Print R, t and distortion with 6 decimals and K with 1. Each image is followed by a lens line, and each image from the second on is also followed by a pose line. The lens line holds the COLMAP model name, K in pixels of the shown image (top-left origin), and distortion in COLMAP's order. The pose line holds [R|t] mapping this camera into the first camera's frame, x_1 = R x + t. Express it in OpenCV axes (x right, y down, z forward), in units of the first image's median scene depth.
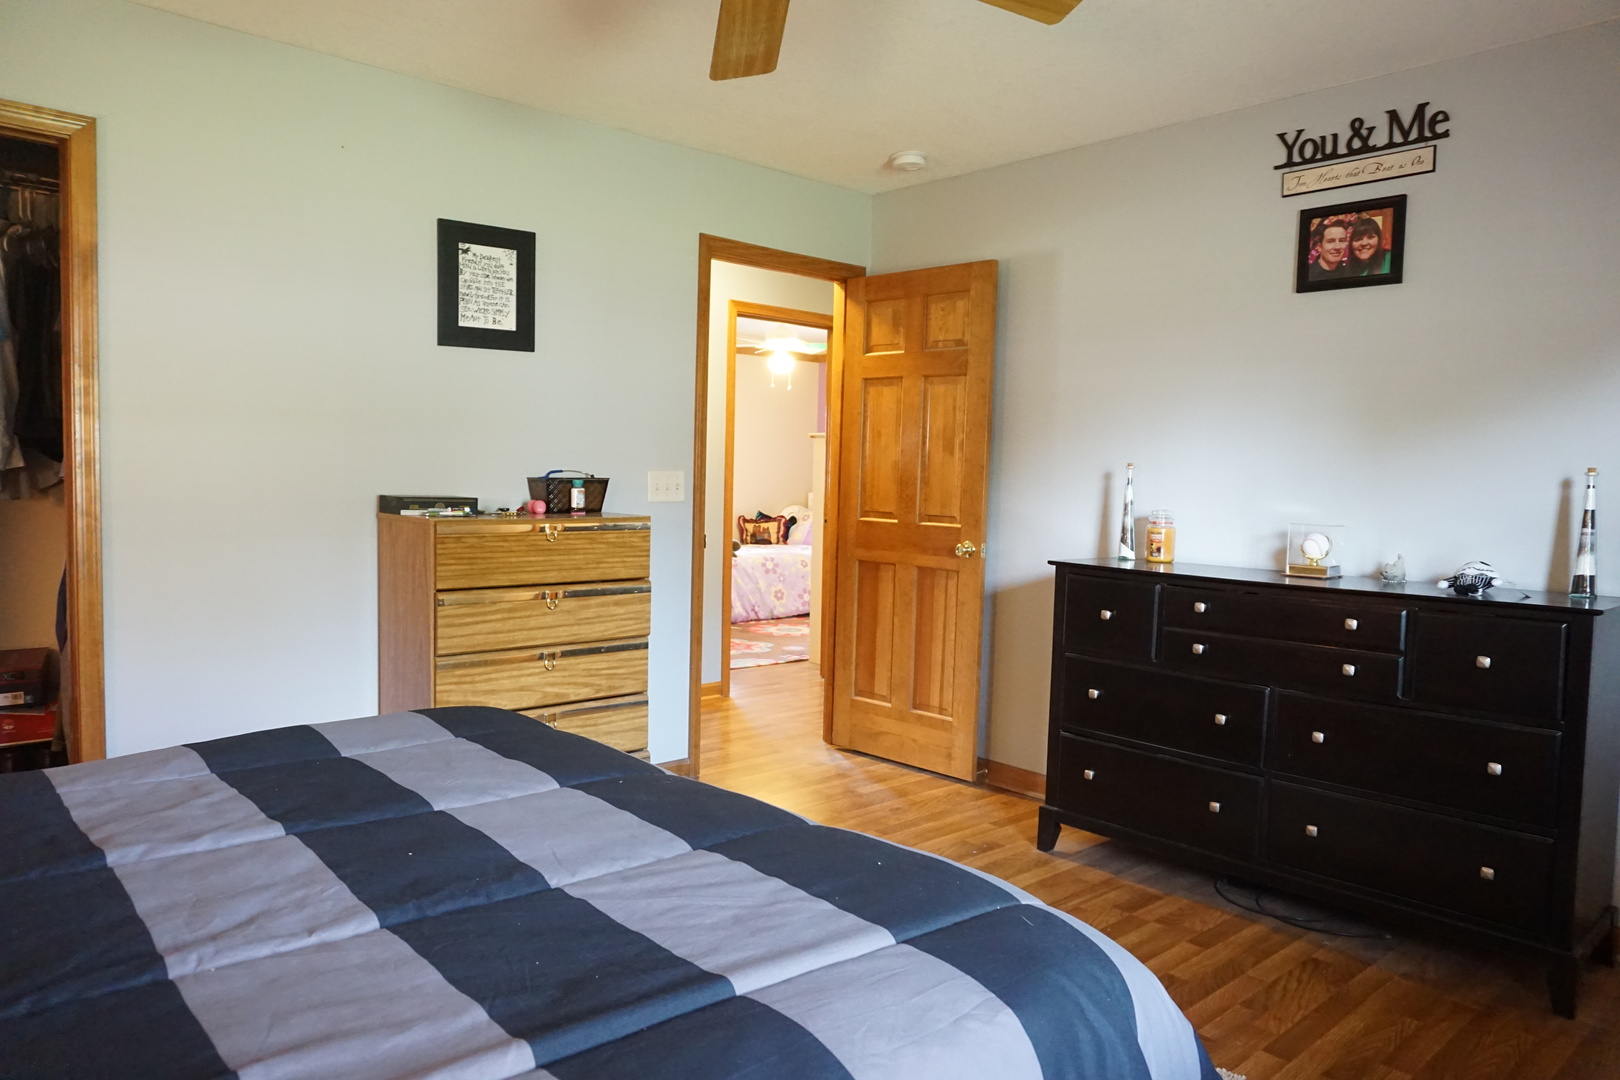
lens RADIAL K [[1076.8, 0, 803.2], [0, 1076.8, 541.3], [0, 0, 1]] dist [-0.052011, 0.036621]
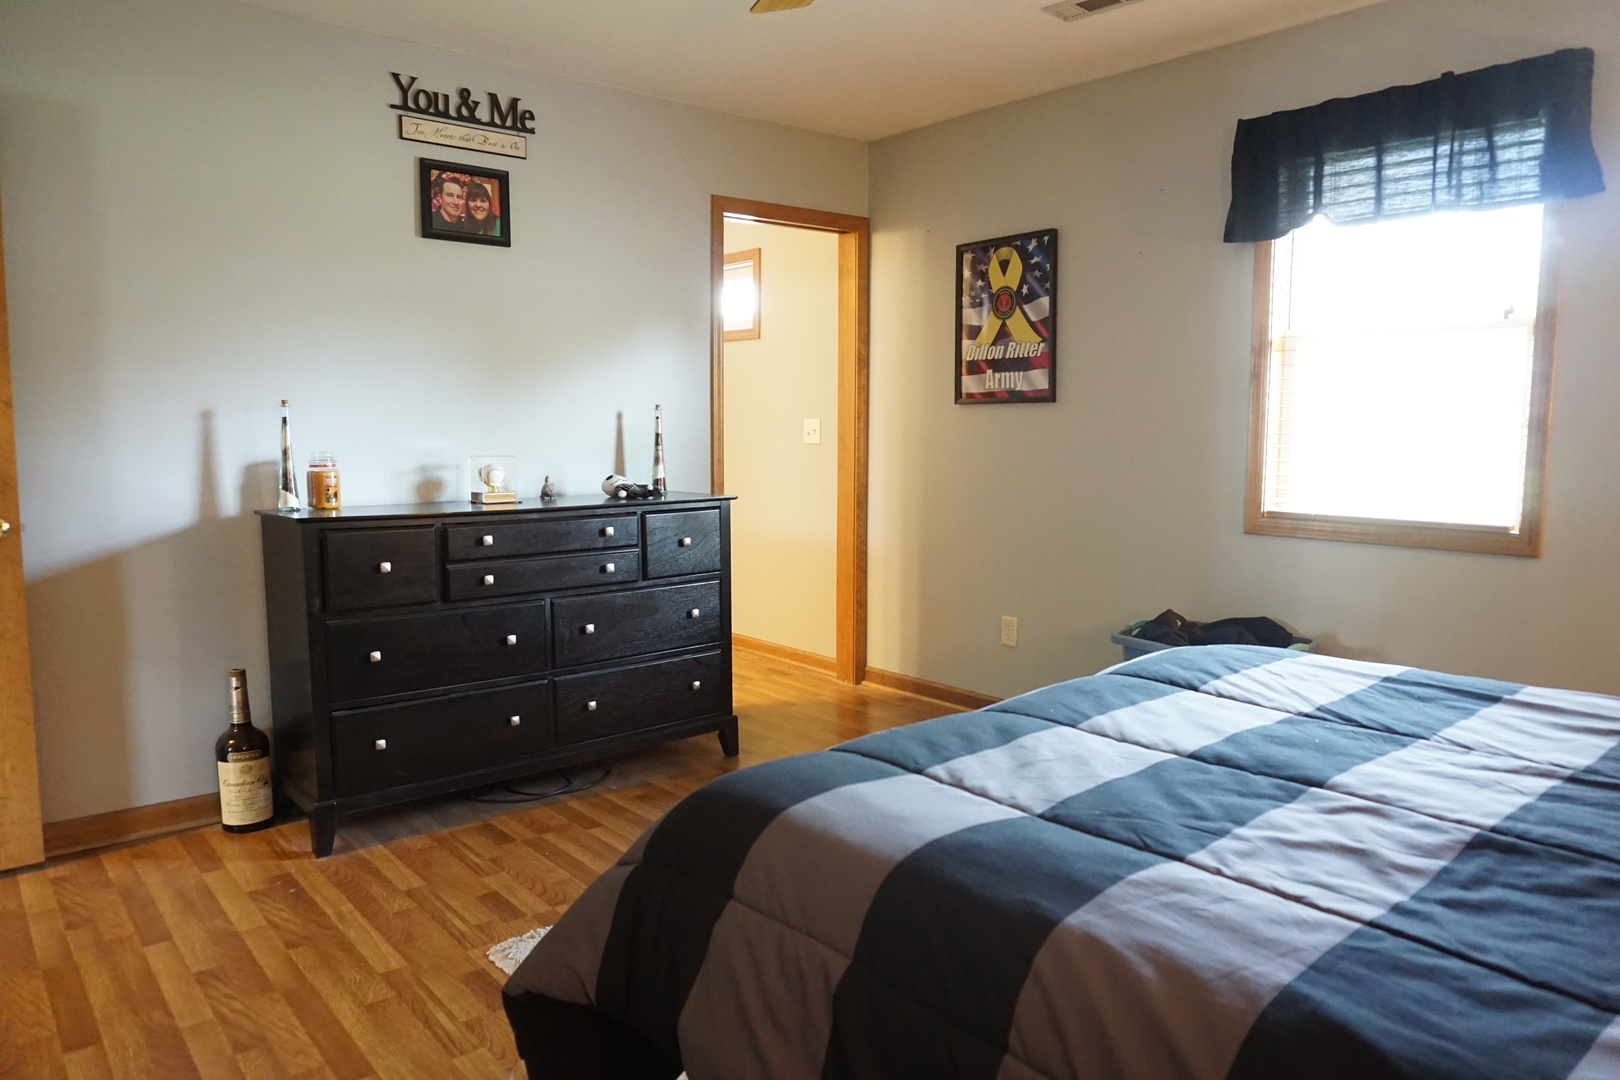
lens RADIAL K [[1076.8, 0, 814.8], [0, 1076.8, 546.1], [0, 0, 1]] dist [-0.052011, 0.036621]
pose [[0.026048, -0.133288, 0.990735, -0.628009], [0.062422, 0.989354, 0.131461, -0.047628], [-0.997710, 0.058420, 0.034091, 0.616219]]
